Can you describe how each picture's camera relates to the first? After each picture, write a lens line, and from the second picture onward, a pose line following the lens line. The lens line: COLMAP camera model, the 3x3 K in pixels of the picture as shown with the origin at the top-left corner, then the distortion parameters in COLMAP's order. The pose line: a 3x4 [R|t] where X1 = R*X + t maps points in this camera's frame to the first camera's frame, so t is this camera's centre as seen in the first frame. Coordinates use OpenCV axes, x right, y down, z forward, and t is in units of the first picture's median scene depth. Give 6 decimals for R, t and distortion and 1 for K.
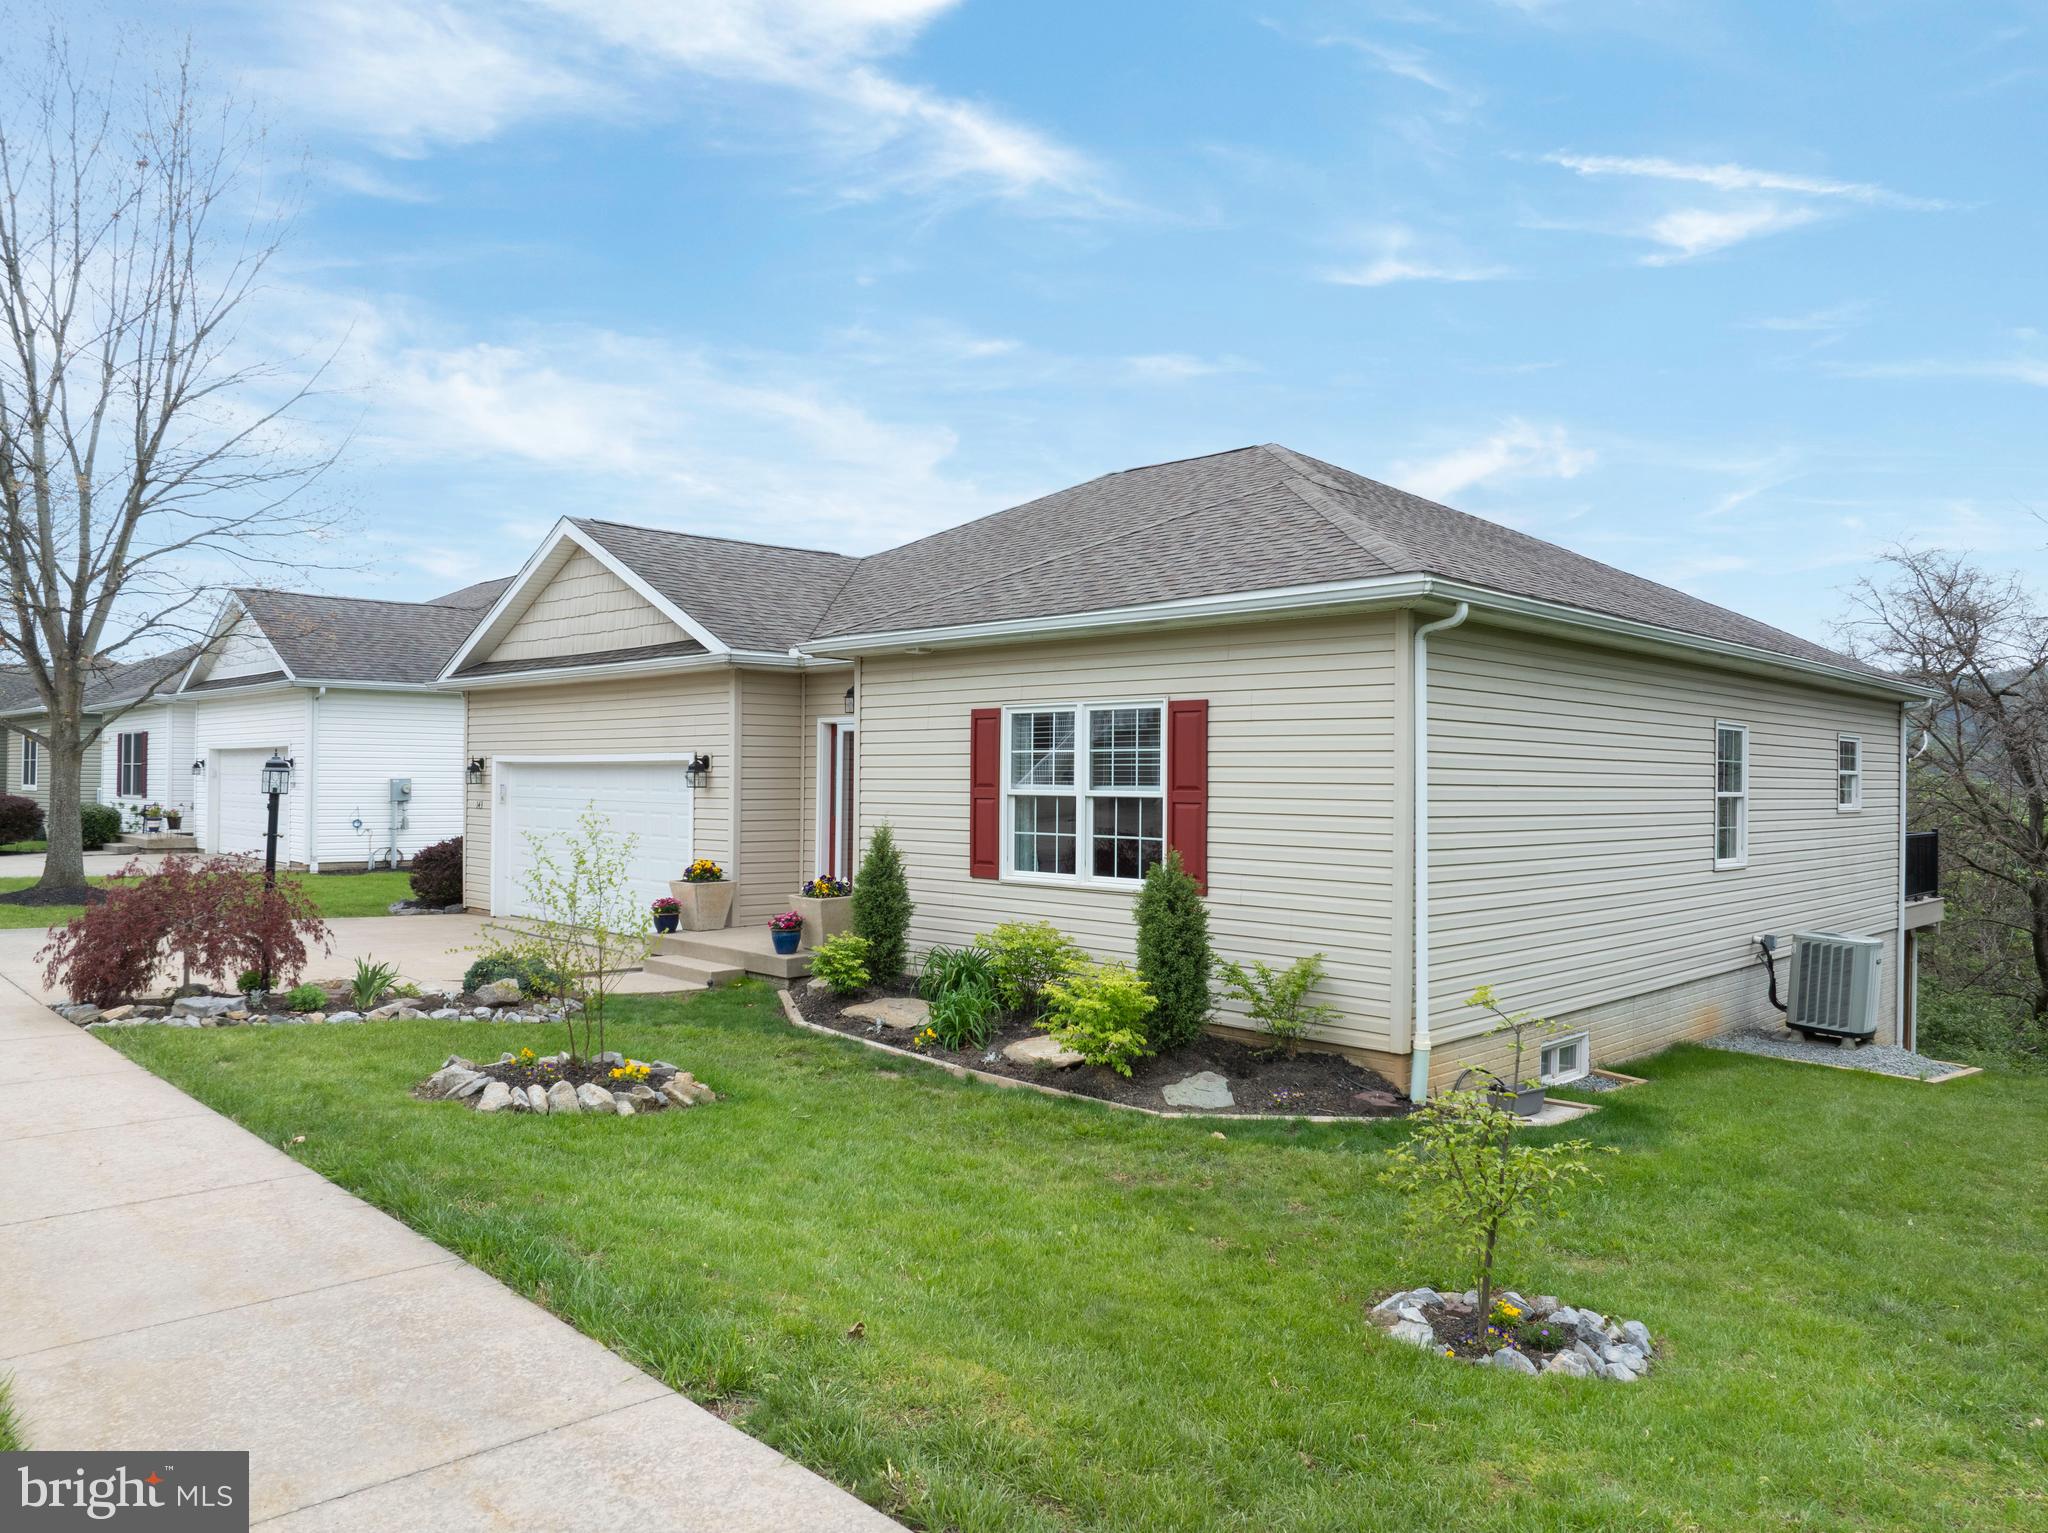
lens RADIAL K [[1442.0, 0, 1024.0], [0, 1442.0, 766.5], [0, 0, 1]] dist [-0.013246, -0.059216]
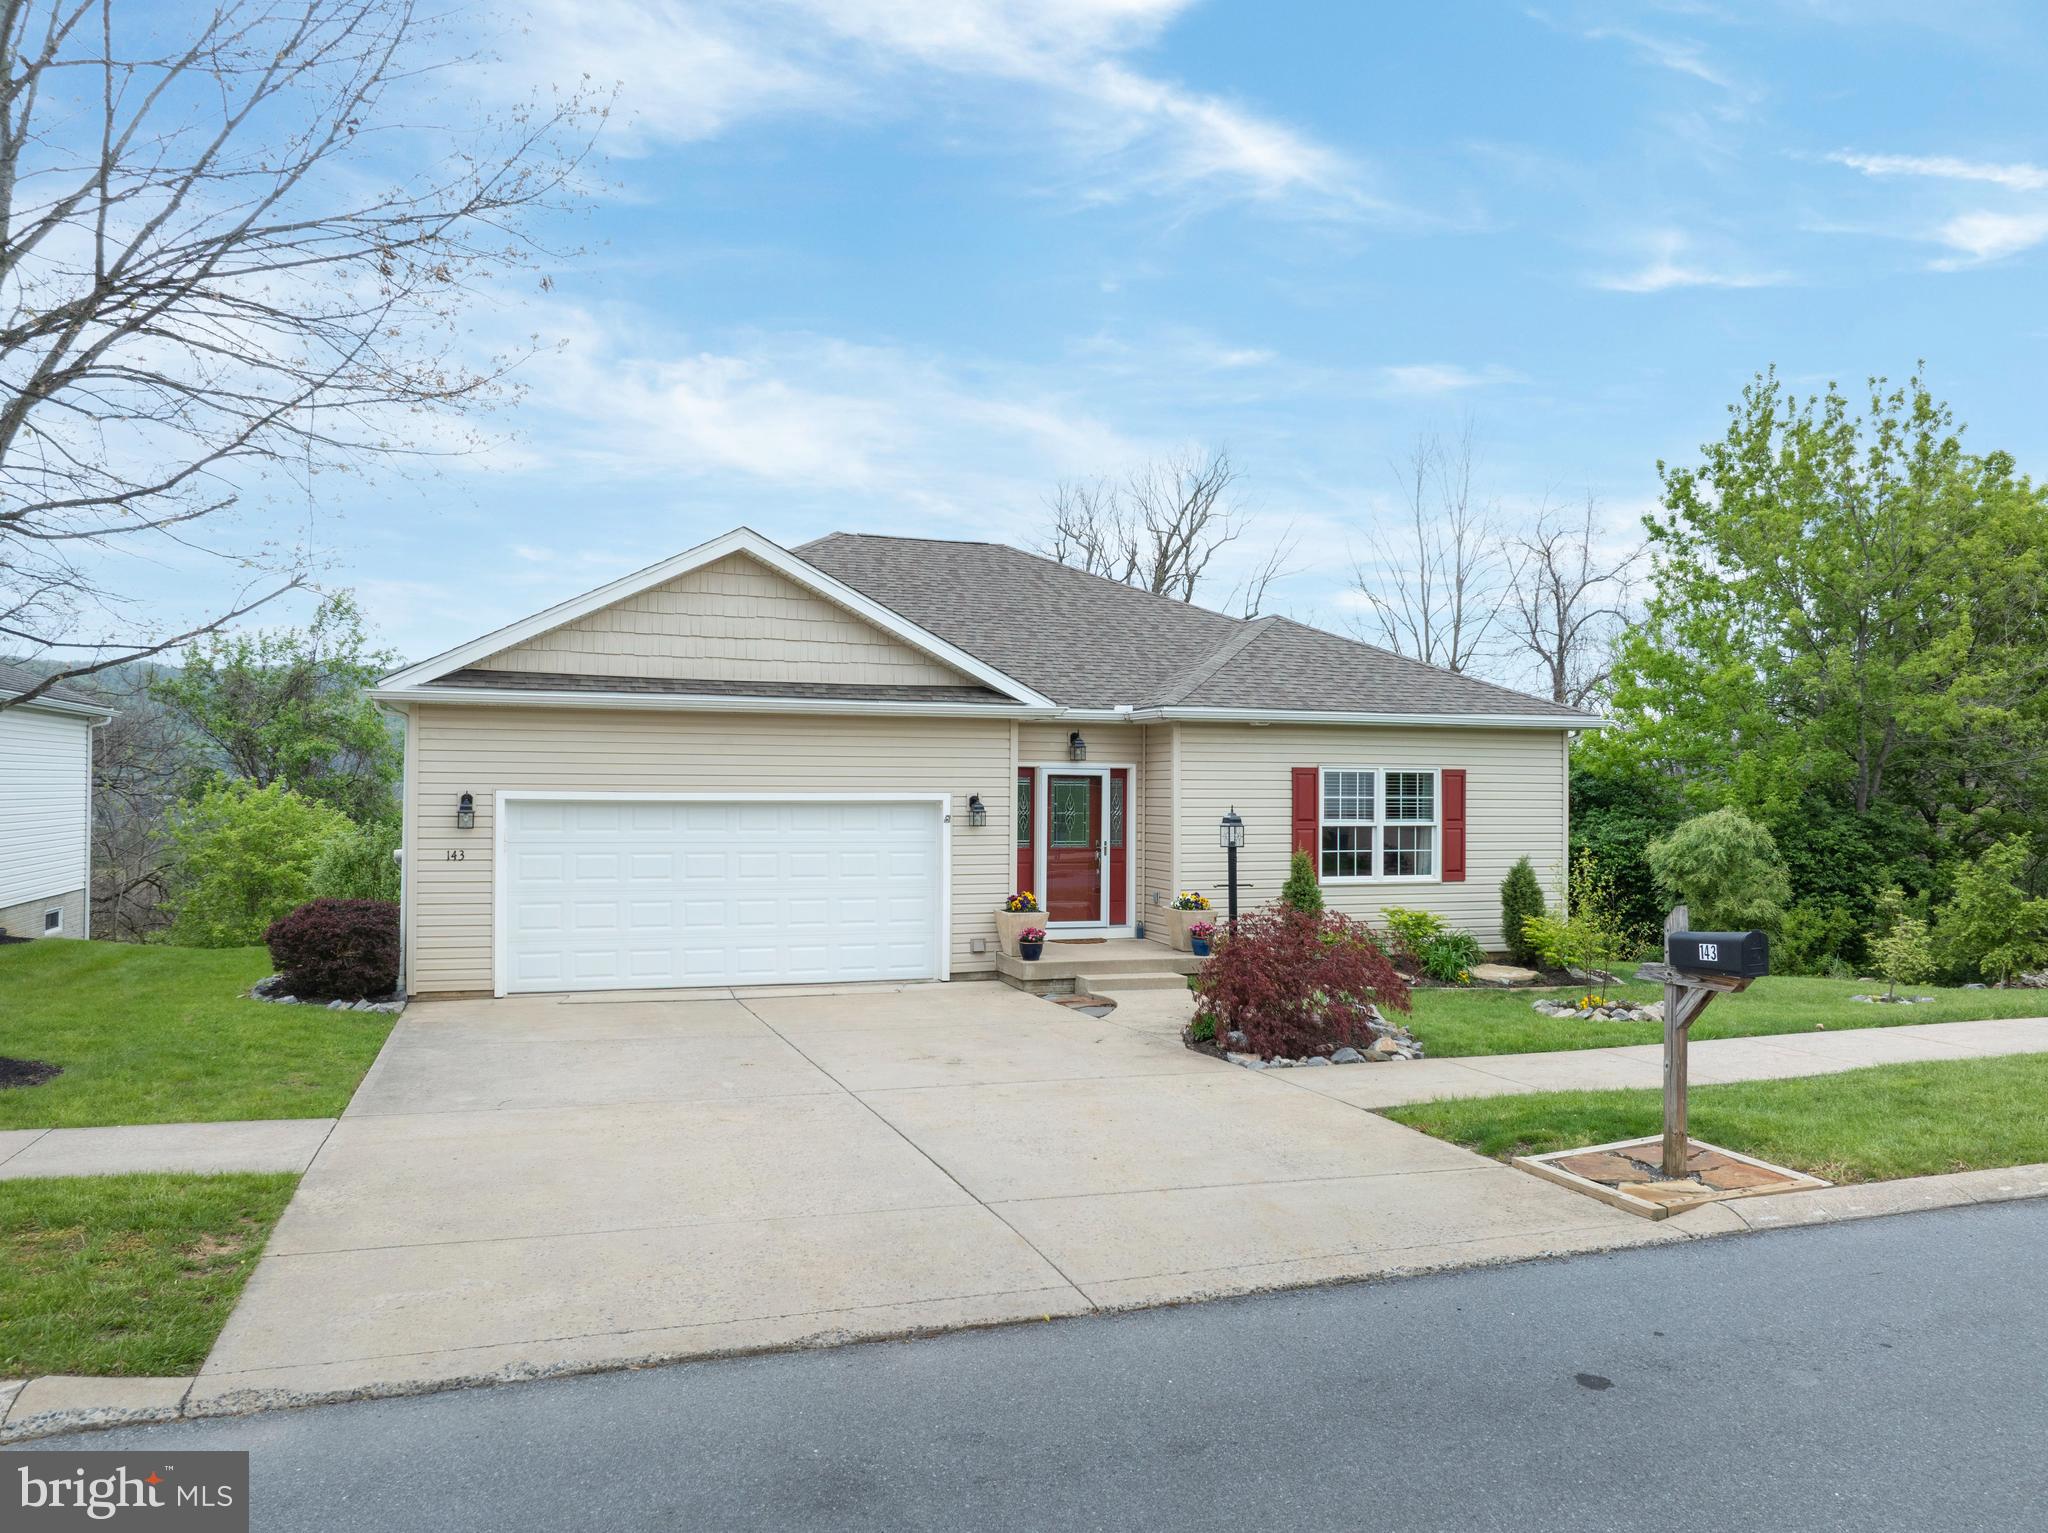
lens RADIAL K [[1441.2, 0, 1028.1], [0, 1441.2, 772.4], [0, 0, 1]] dist [-0.034865, 0.001557]
pose [[0.436494, 0.002428, 0.899704, -1.480061], [-0.012337, 0.999918, 0.003287, -0.037029], [-0.899623, -0.012535, 0.436488, 0.628856]]
